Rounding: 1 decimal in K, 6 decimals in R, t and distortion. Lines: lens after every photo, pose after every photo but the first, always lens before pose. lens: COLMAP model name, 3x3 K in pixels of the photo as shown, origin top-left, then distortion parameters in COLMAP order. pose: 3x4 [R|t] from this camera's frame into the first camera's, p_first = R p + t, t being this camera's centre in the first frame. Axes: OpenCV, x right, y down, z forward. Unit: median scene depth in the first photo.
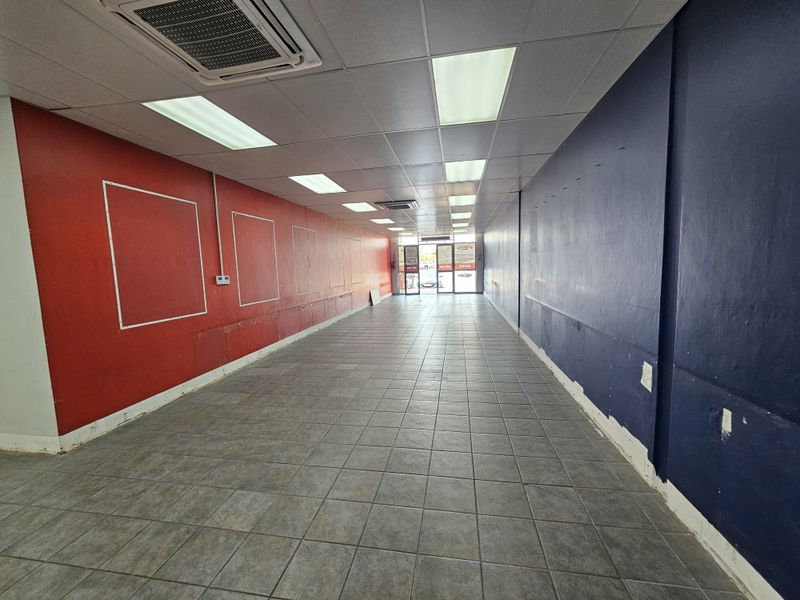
lens RADIAL K [[327.4, 0, 399.9], [0, 327.4, 299.1], [0, 0, 1]] dist [-0.003540, 0.002380]
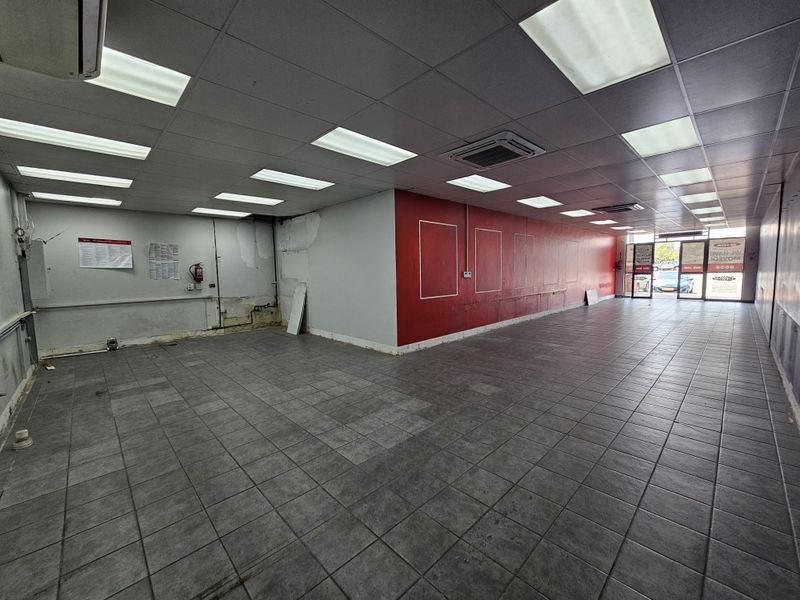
lens RADIAL K [[327.4, 0, 399.9], [0, 327.4, 299.1], [0, 0, 1]] dist [-0.003540, 0.002380]
pose [[0.807672, 0.068919, -0.585591, 0.089940], [-0.067124, 0.997436, 0.024810, 0.034199], [0.585799, 0.019269, 0.810227, -0.362252]]
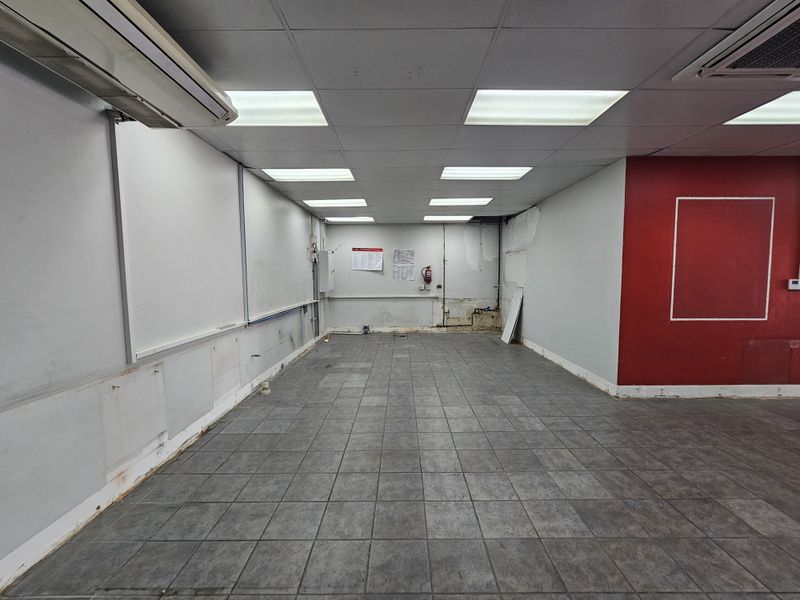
lens RADIAL K [[329.8, 0, 401.5], [0, 329.8, 298.0], [0, 0, 1]] dist [-0.001090, 0.001128]
pose [[0.171728, 0.098061, -0.980252, 0.095411], [-0.100038, 0.991626, 0.081673, 0.007655], [0.980052, 0.084037, 0.180099, -0.118347]]
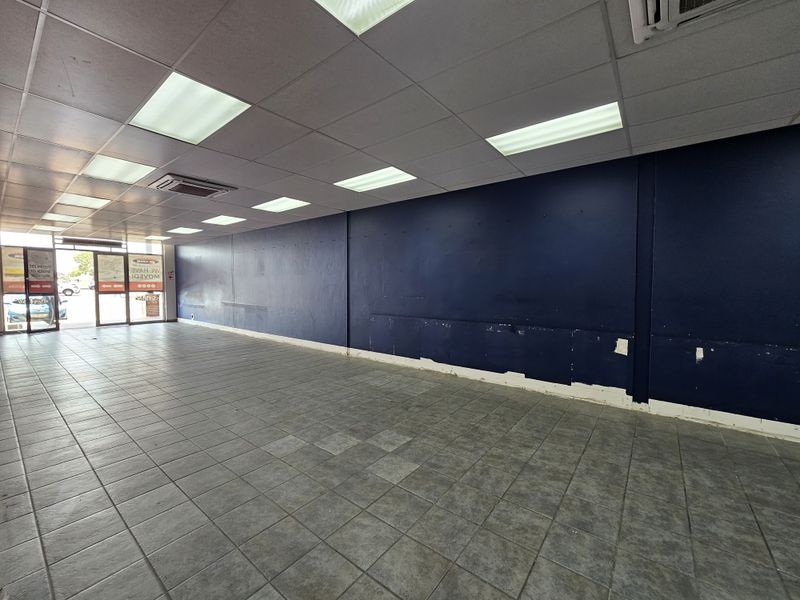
lens RADIAL K [[327.4, 0, 399.9], [0, 327.4, 299.1], [0, 0, 1]] dist [-0.003540, 0.002380]
pose [[0.472849, -0.006611, 0.881118, -0.541581], [0.073608, 0.996773, -0.032022, -0.019340], [-0.878063, 0.079999, 0.471810, 0.489873]]
